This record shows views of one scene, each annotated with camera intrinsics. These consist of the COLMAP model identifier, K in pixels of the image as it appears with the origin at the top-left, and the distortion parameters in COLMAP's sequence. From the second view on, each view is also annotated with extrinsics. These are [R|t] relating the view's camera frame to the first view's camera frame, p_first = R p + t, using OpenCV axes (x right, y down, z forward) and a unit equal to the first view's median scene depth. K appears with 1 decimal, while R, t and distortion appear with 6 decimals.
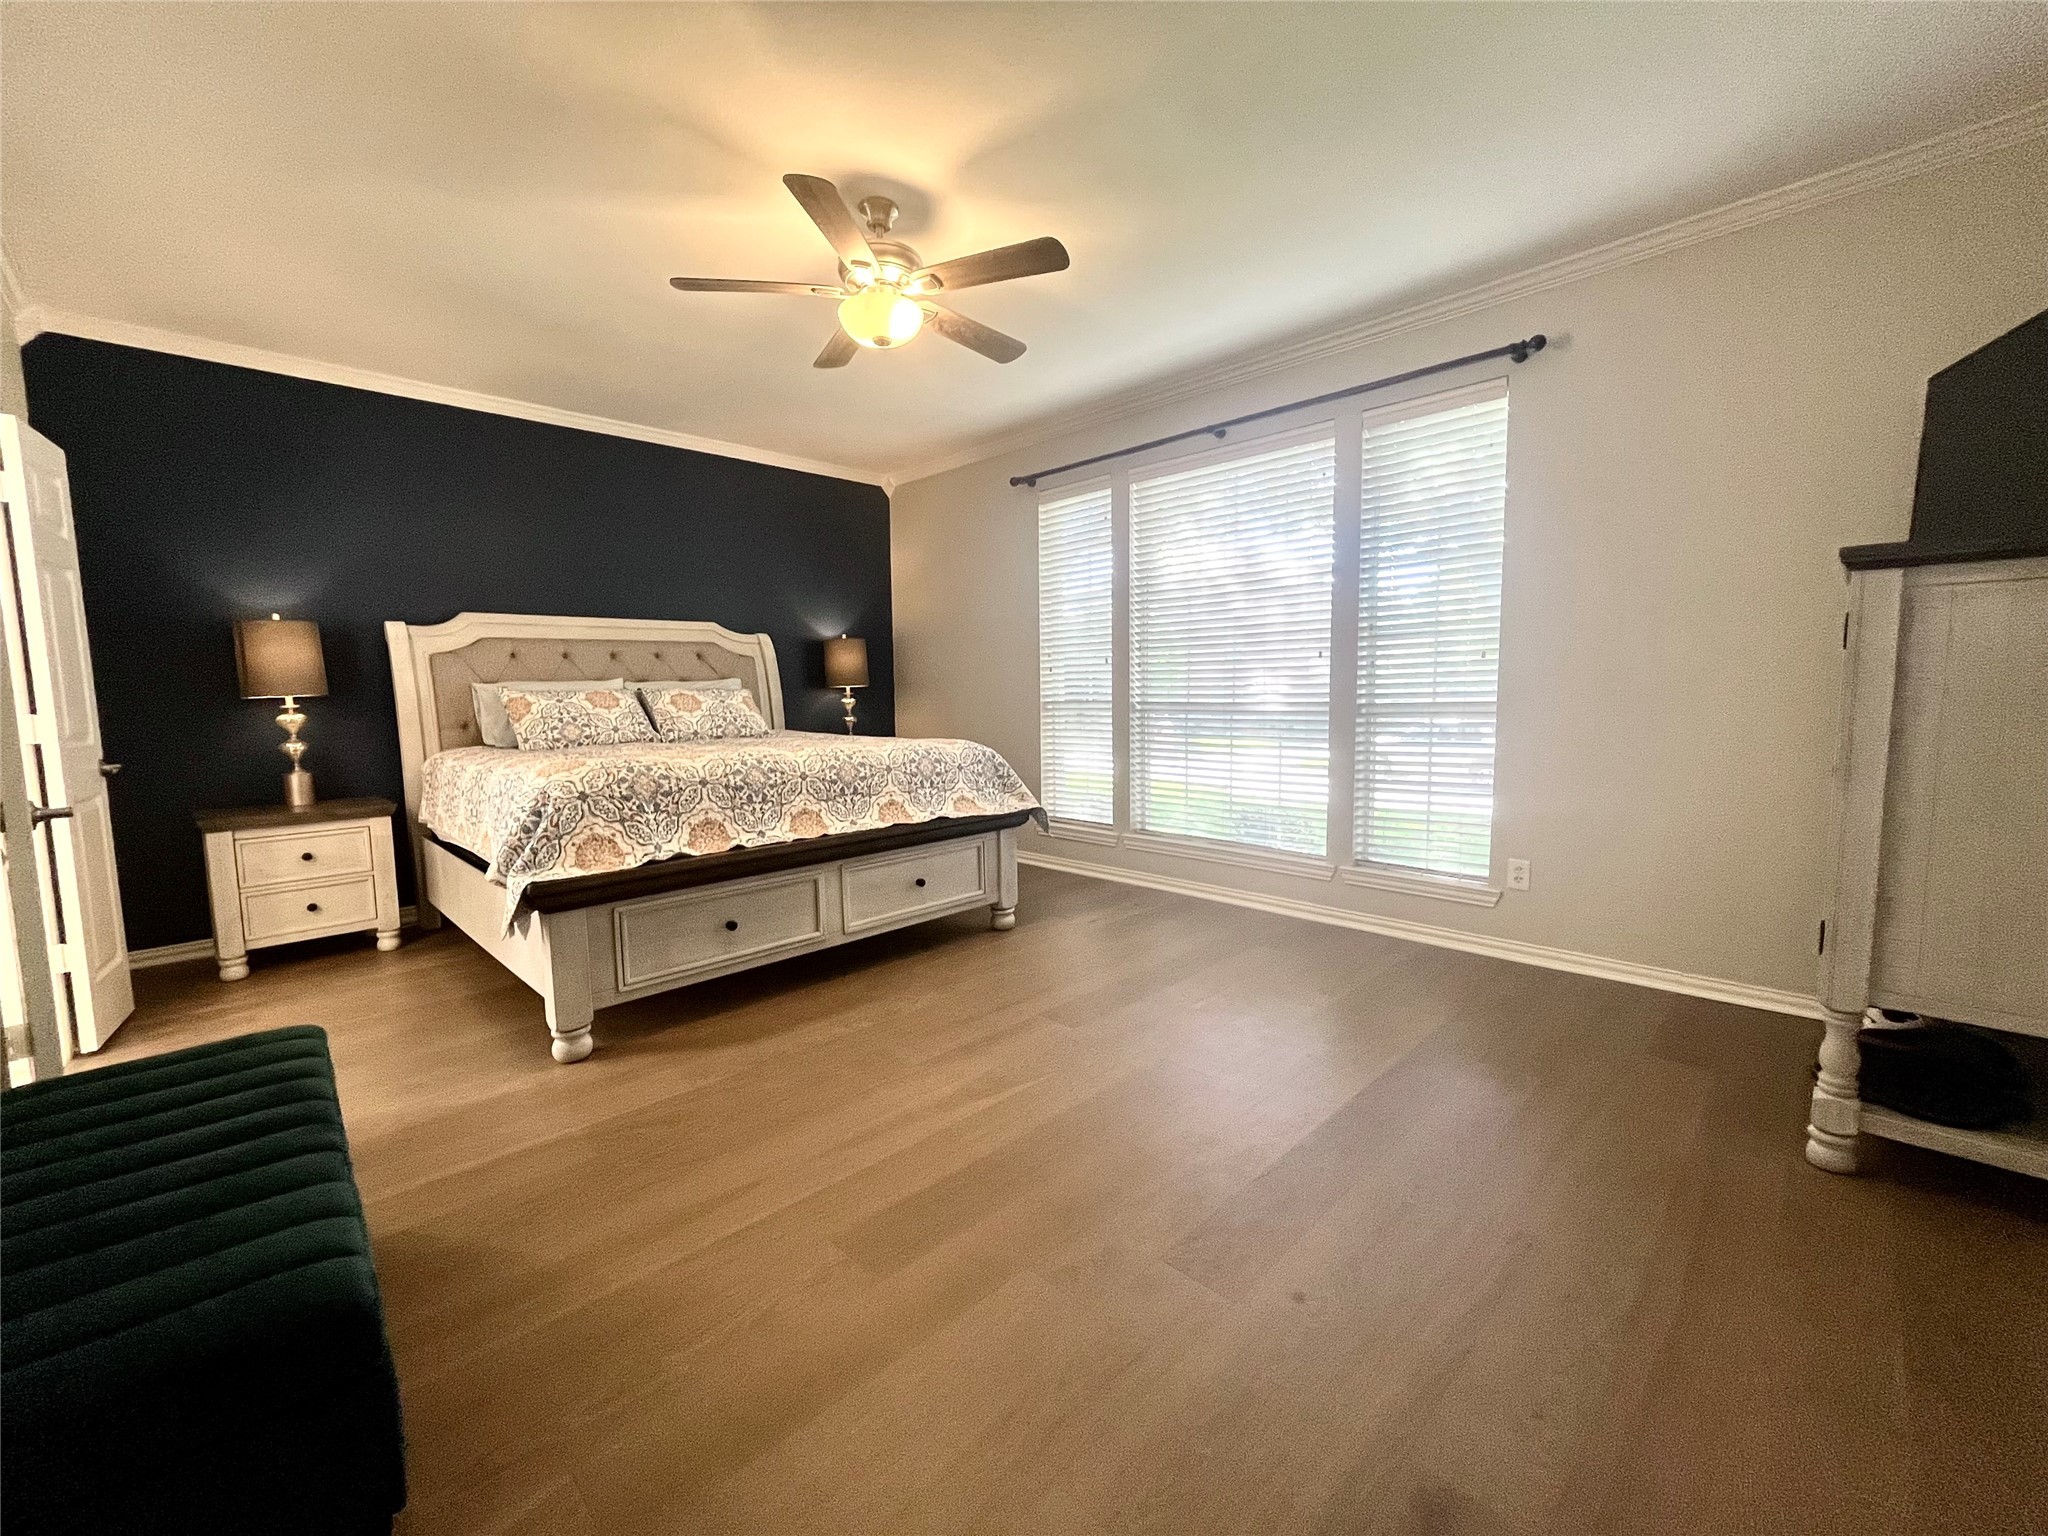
lens RADIAL K [[840.0, 0, 1024.0], [0, 840.0, 768.0], [0, 0, 1]] dist [-0.001340, -0.000555]
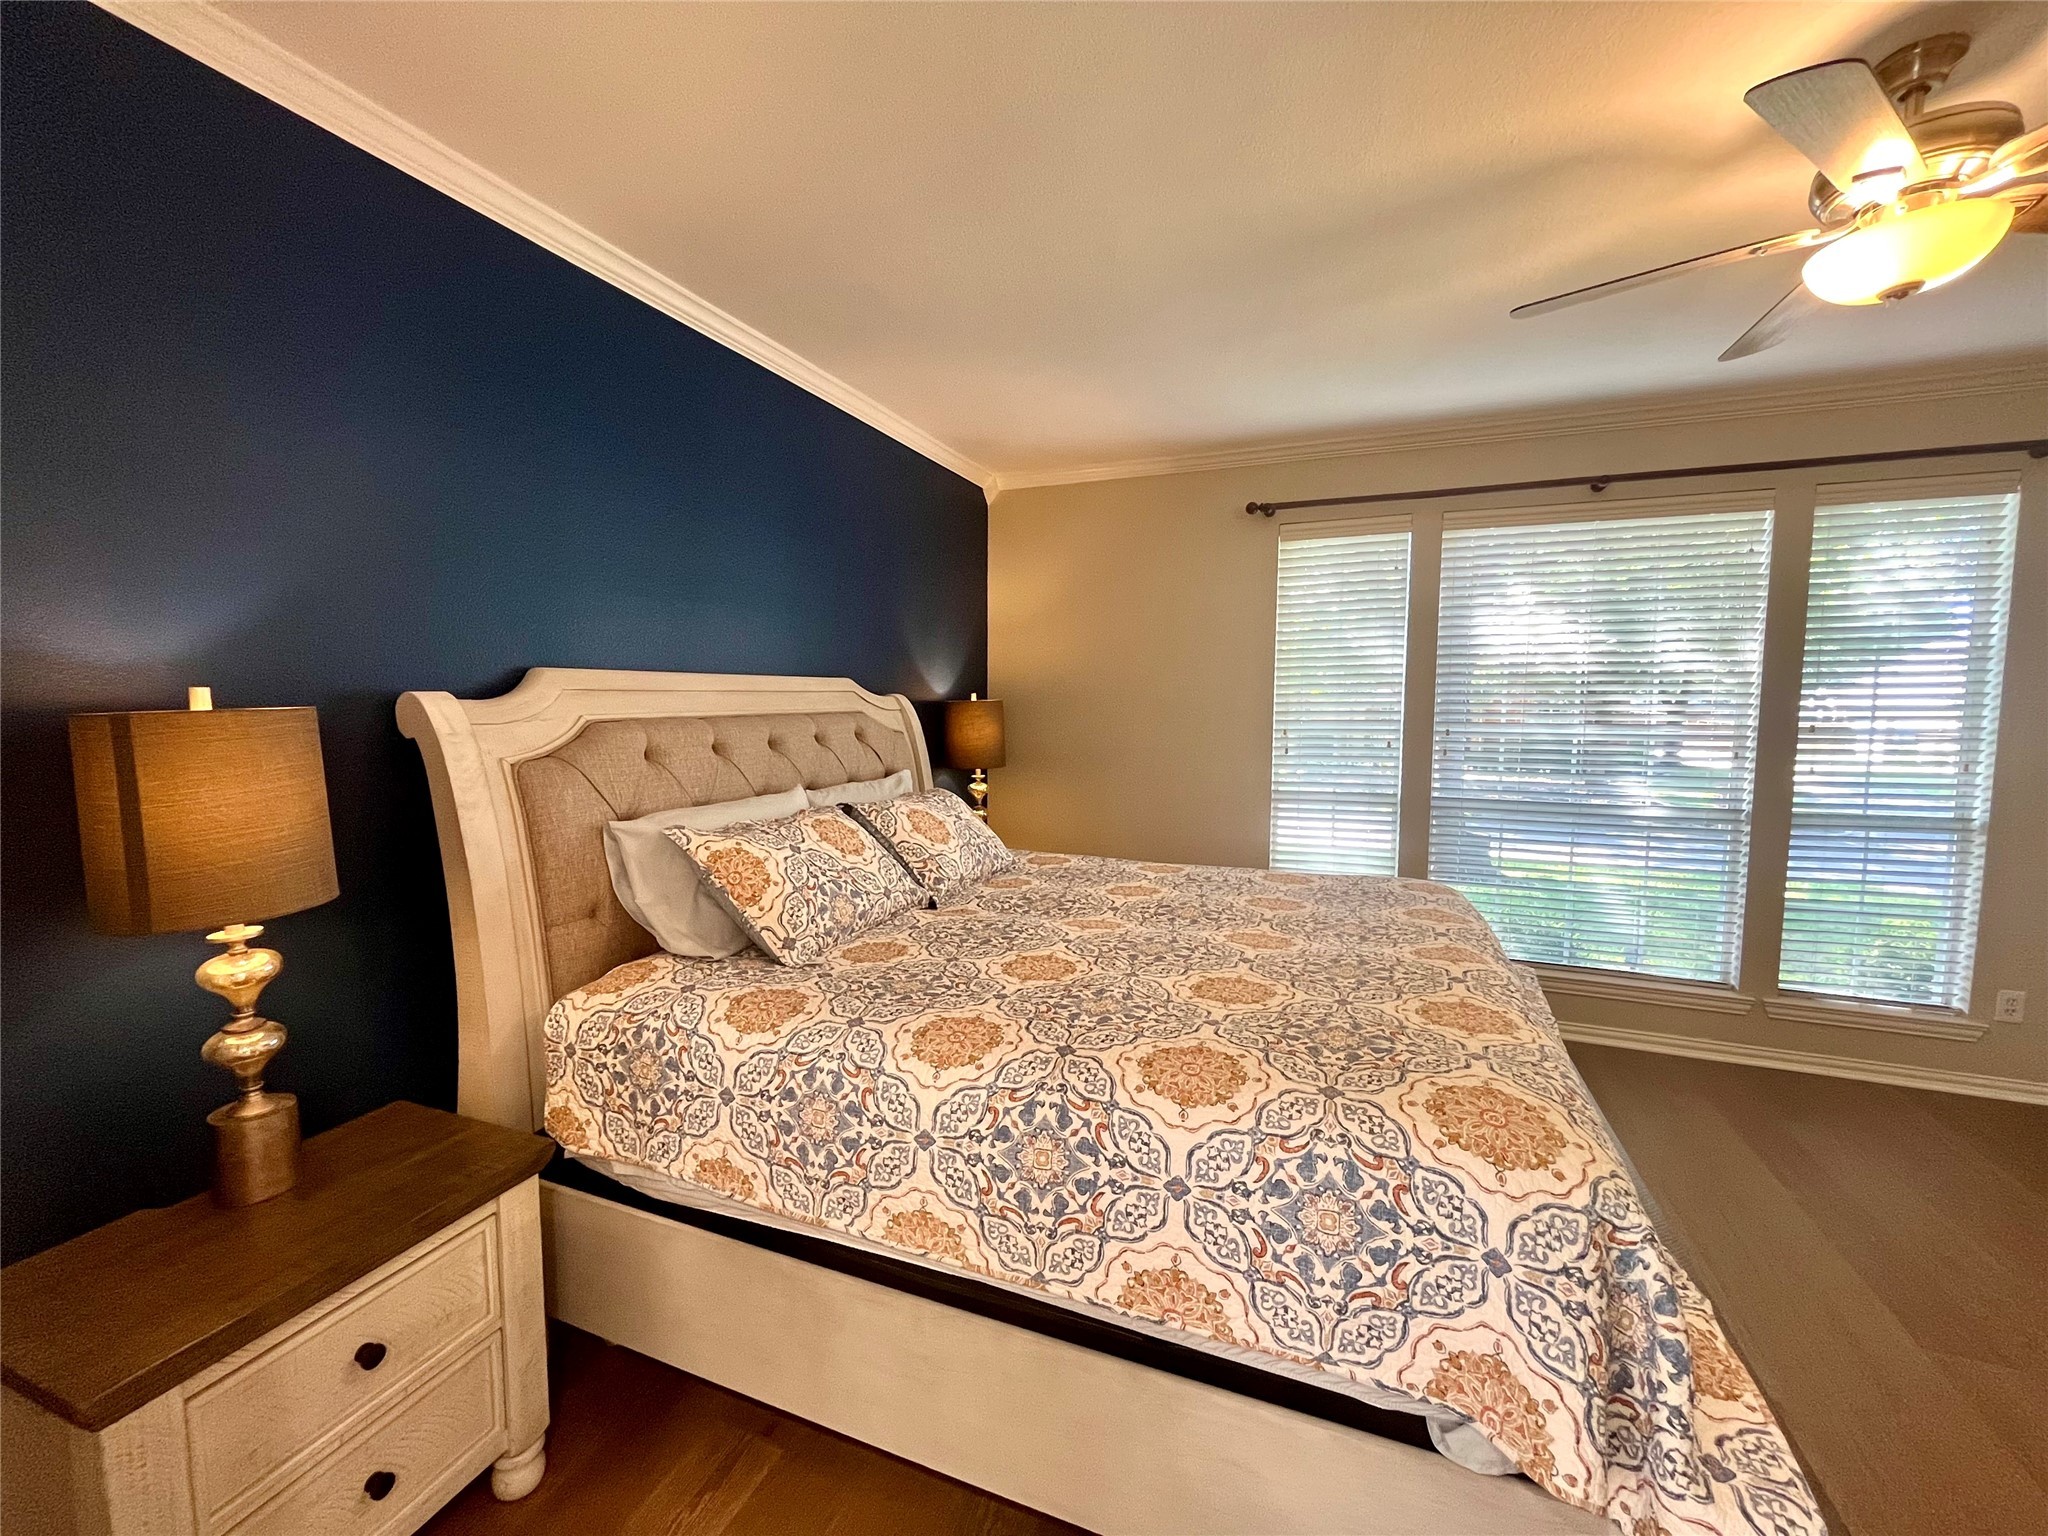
lens RADIAL K [[840.0, 0, 1024.0], [0, 840.0, 768.0], [0, 0, 1]] dist [-0.001340, -0.000555]
pose [[0.919084, -0.015231, 0.393766, -0.638134], [0.021624, 0.999696, -0.011806, -0.122918], [-0.393467, 0.019366, 0.919135, 0.475368]]
